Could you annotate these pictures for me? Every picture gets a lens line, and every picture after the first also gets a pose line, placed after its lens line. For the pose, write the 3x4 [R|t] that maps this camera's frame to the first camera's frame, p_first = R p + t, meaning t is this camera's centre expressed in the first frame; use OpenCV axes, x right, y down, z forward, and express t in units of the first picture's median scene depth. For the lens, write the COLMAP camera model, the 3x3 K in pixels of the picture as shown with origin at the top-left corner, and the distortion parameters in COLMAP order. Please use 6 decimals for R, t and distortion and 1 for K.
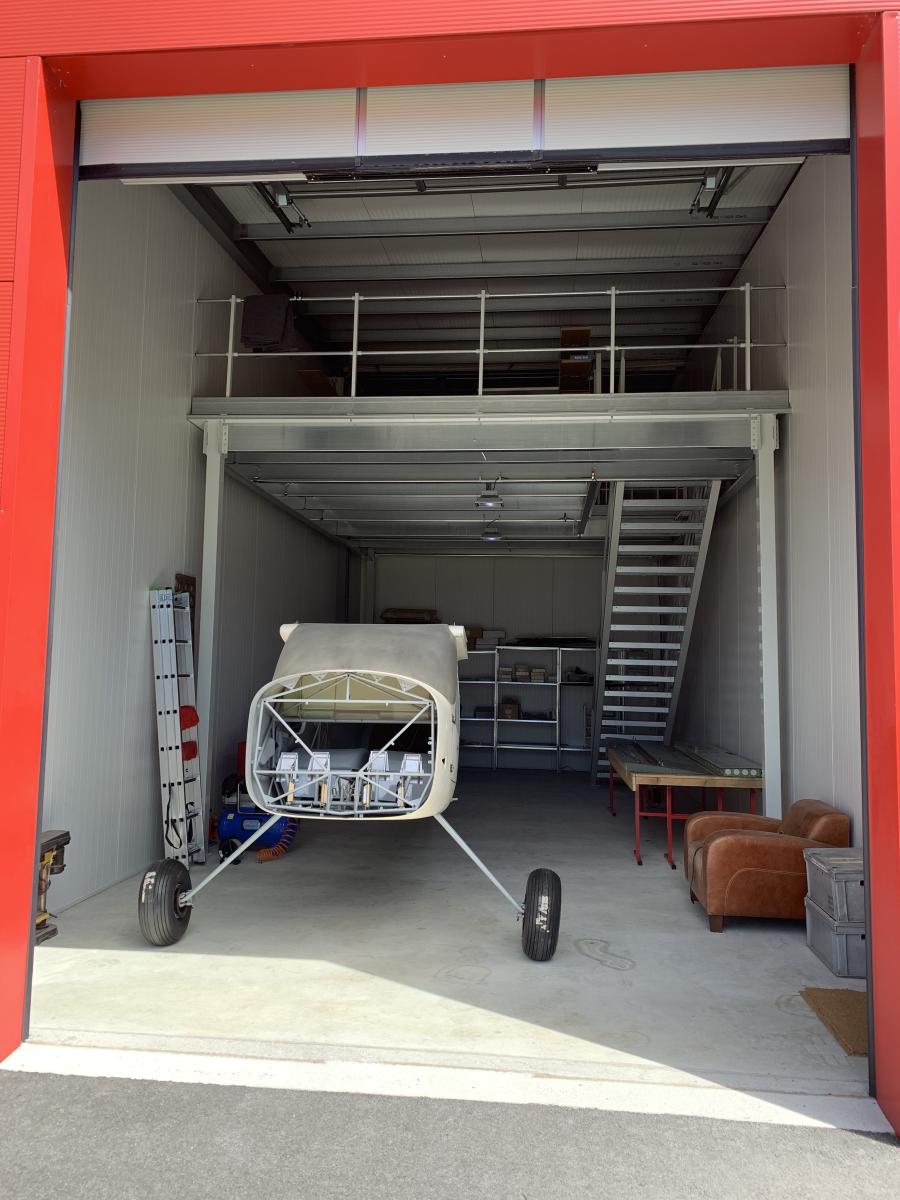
lens RADIAL K [[905.4, 0, 450.5], [0, 905.4, 598.9], [0, 0, 1]] dist [0.005390, -0.001893]
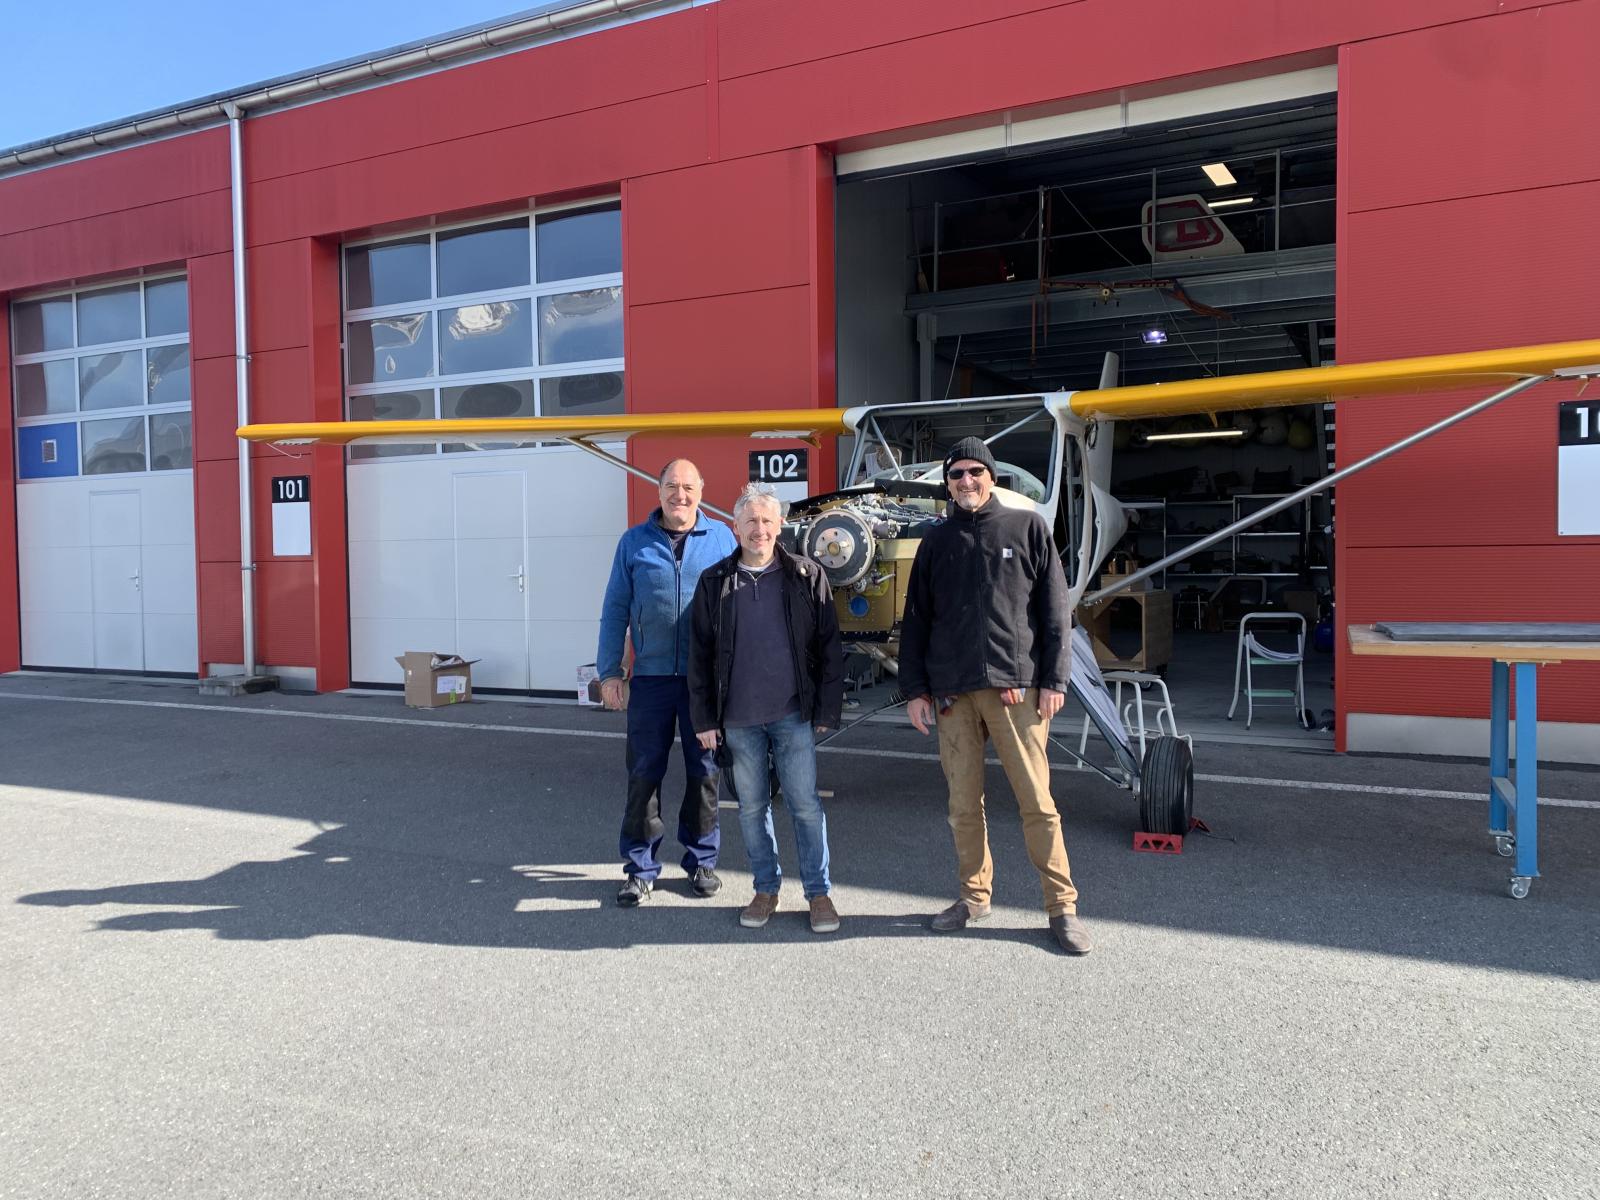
lens RADIAL K [[1207.2, 0, 799.9], [0, 1207.2, 603.0], [0, 0, 1]] dist [0.005390, -0.001893]
pose [[0.934110, -0.016543, -0.356603, 0.151721], [0.050749, 0.994934, 0.086781, 0.040643], [0.353360, -0.099160, 0.930217, -0.597426]]
